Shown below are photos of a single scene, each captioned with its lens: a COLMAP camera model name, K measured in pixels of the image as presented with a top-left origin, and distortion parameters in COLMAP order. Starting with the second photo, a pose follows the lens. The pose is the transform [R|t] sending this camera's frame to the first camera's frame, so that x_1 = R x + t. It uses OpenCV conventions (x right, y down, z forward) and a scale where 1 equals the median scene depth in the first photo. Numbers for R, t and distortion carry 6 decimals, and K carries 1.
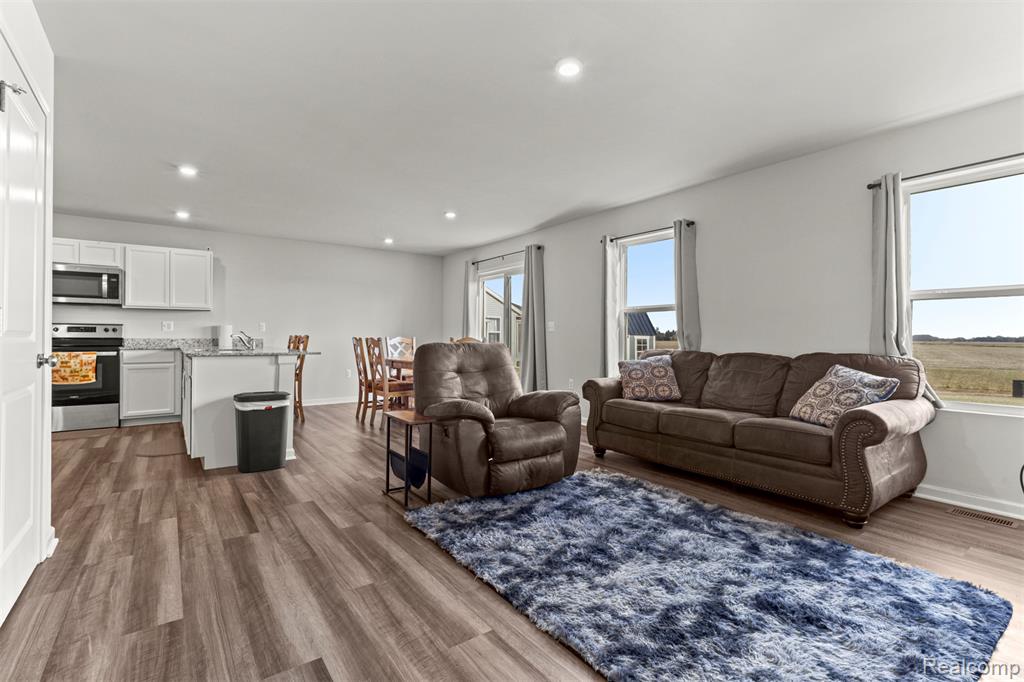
lens RADIAL K [[473.3, 0, 512.0], [0, 473.3, 341.0], [0, 0, 1]] dist [-0.021072, 0.000025]
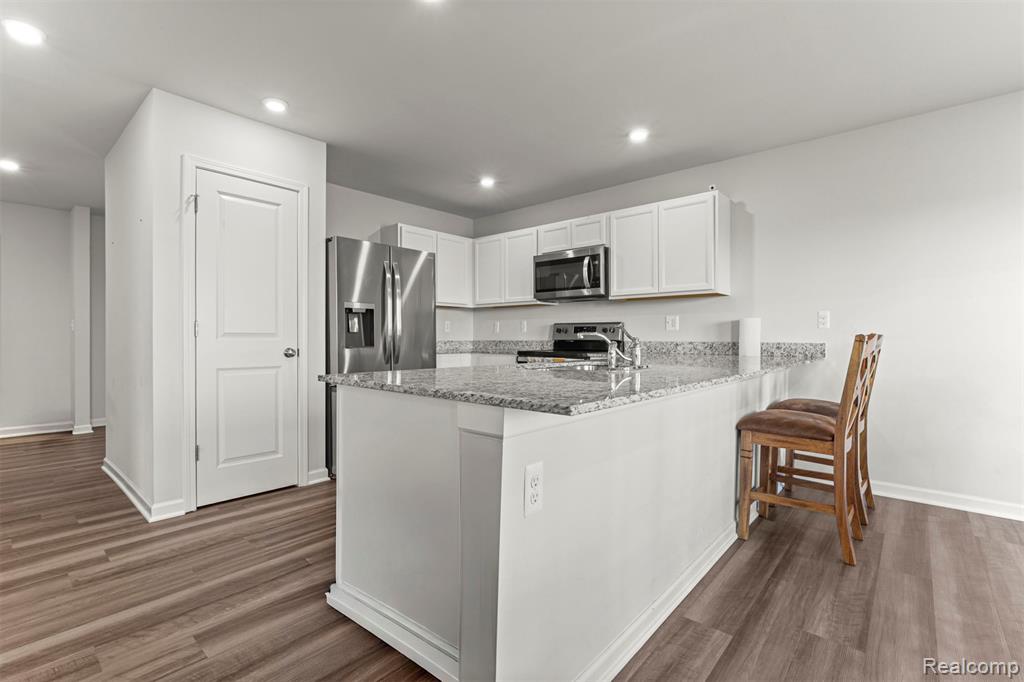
lens RADIAL K [[468.8, 0, 513.4], [0, 468.8, 348.4], [0, 0, 1]] dist [-0.001760, 0.000127]
pose [[0.221621, 0.022840, -0.974865, -0.146935], [-0.005058, 0.999739, 0.022273, -0.010524], [0.975120, -0.000005, 0.221679, 0.705076]]
